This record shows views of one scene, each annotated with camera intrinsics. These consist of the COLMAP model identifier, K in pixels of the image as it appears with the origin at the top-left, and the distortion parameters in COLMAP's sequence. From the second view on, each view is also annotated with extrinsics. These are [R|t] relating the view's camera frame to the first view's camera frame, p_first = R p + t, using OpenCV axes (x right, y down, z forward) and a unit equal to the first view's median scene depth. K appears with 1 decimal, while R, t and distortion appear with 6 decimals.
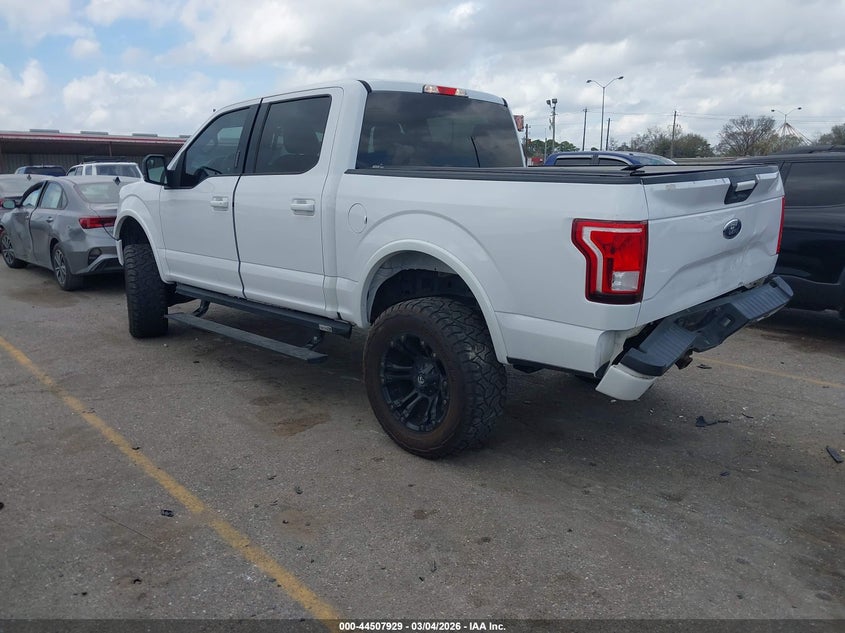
lens RADIAL K [[674.4, 0, 426.0], [0, 674.4, 317.2], [0, 0, 1]] dist [0.001000, -0.001416]
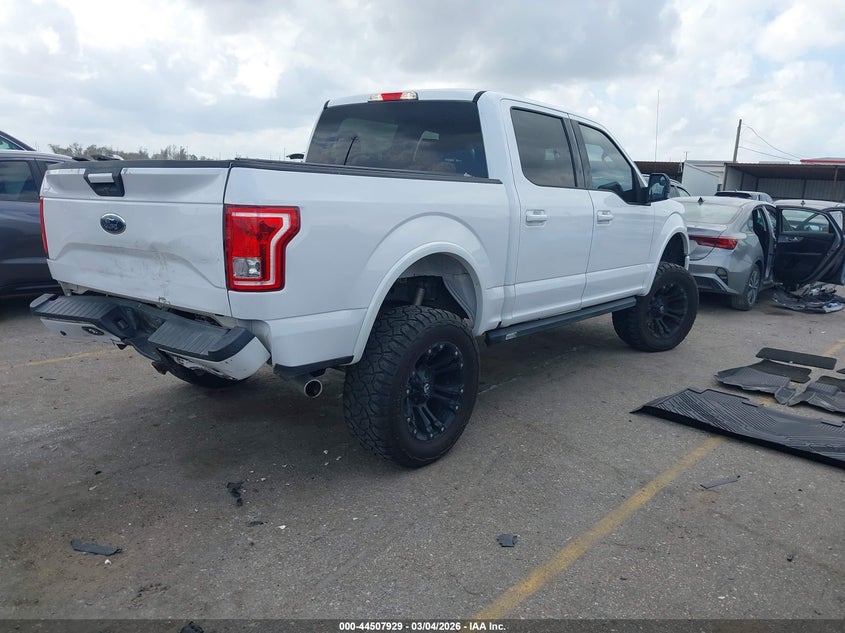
lens RADIAL K [[674.4, 0, 426.0], [0, 674.4, 317.2], [0, 0, 1]] dist [0.001000, -0.001416]
pose [[0.108692, 0.210837, -0.971460, 1.098222], [-0.259382, 0.949411, 0.177031, -0.218337], [0.959639, 0.232737, 0.157881, 0.983176]]
